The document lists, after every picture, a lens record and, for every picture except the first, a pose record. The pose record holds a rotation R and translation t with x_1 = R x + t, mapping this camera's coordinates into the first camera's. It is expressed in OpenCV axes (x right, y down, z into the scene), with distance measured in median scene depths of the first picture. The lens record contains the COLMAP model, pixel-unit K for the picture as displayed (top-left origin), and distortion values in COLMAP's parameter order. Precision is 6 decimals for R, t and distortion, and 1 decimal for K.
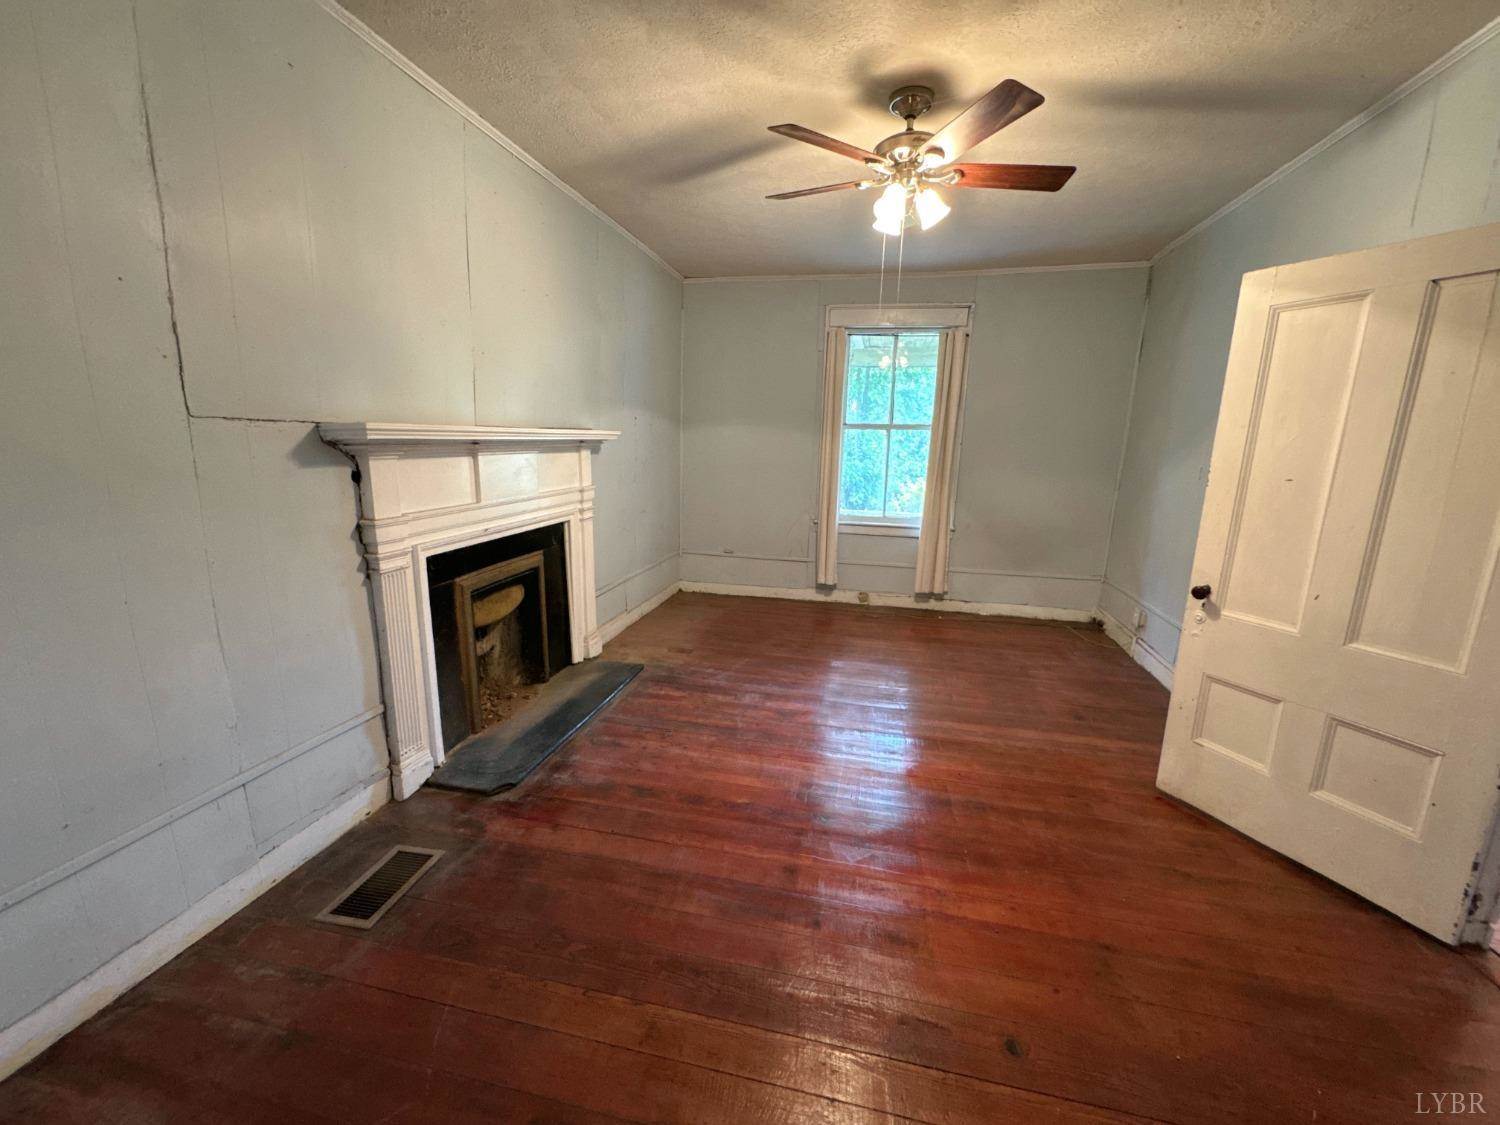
lens RADIAL K [[598.0, 0, 749.9], [0, 598.0, 559.1], [0, 0, 1]] dist [-0.002520, 0.000060]
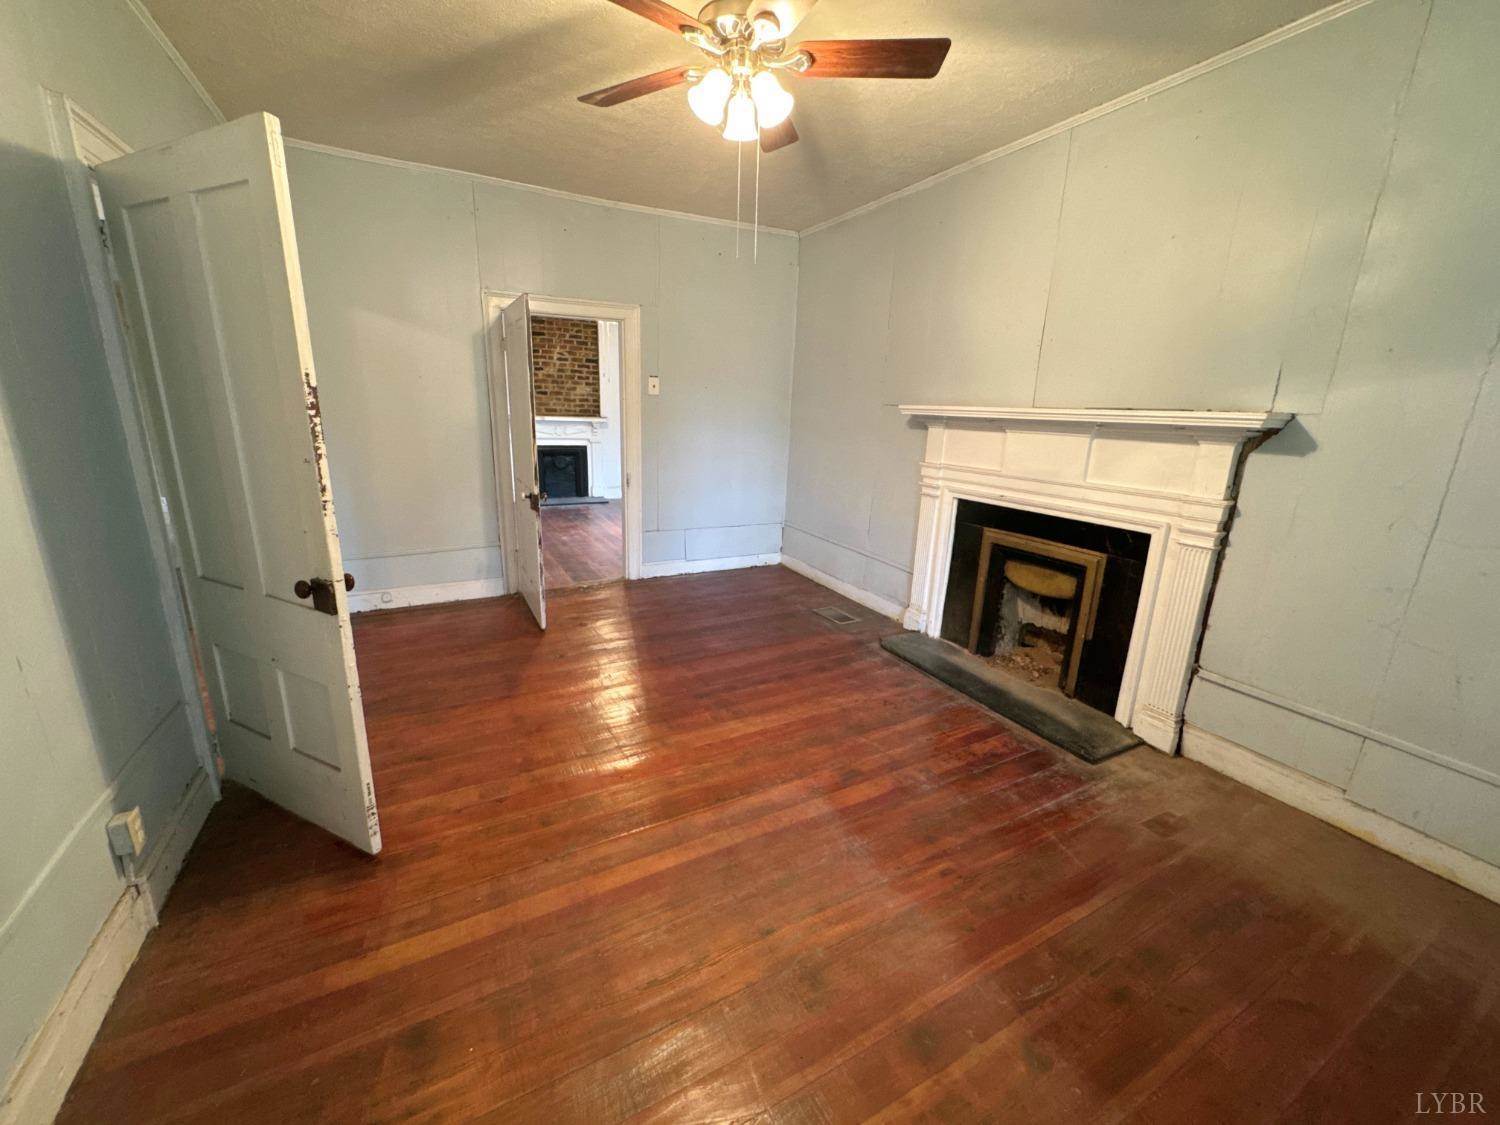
lens RADIAL K [[598.0, 0, 749.9], [0, 598.0, 559.1], [0, 0, 1]] dist [-0.002520, 0.000060]
pose [[-0.758738, 0.119008, -0.640432, 0.687977], [-0.174534, 0.910079, 0.375891, -0.284005], [0.627578, 0.396980, -0.669741, 1.483676]]
